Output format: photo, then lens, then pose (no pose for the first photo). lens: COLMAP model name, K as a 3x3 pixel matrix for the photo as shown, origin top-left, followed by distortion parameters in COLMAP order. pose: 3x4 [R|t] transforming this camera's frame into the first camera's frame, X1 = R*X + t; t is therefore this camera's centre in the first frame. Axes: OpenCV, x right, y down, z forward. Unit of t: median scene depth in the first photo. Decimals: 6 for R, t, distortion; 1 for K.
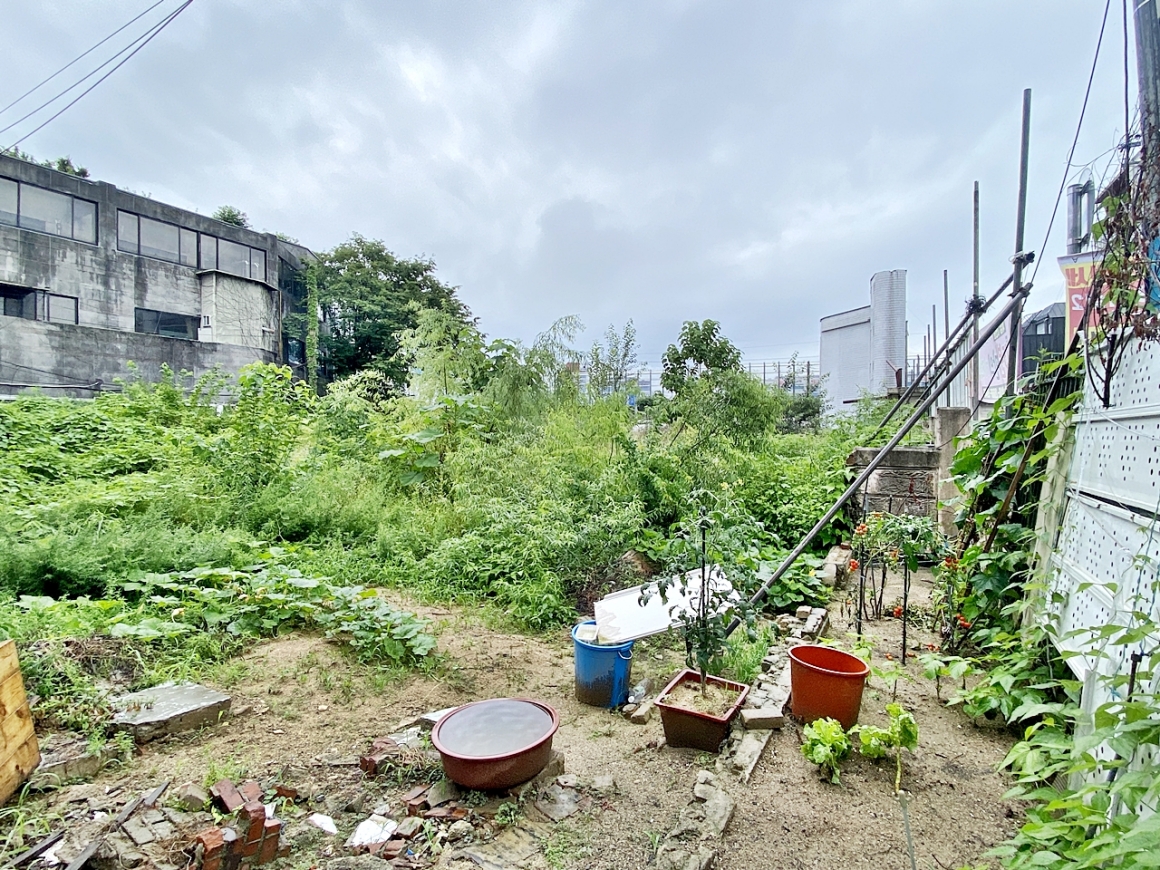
lens RADIAL K [[565.6, 0, 580.0], [0, 565.6, 435.0], [0, 0, 1]] dist [0.026428, -0.026499]
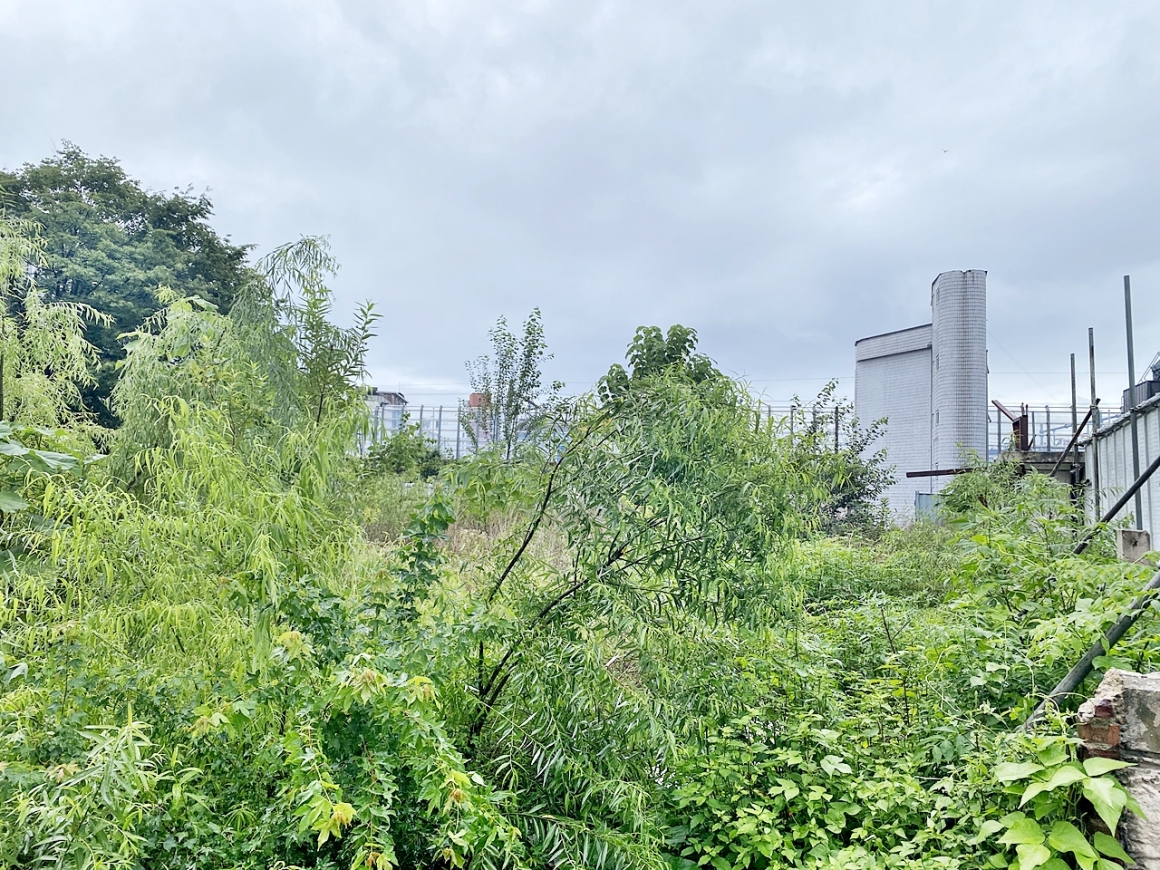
lens RADIAL K [[876.0, 0, 572.7], [0, 876.0, 396.3], [0, 0, 1]] dist [0.035401, -0.007729]
pose [[0.994820, 0.046679, 0.090298, 0.038714], [-0.034765, 0.990997, -0.129291, -0.007661], [-0.095521, 0.125482, 0.987487, 0.117724]]
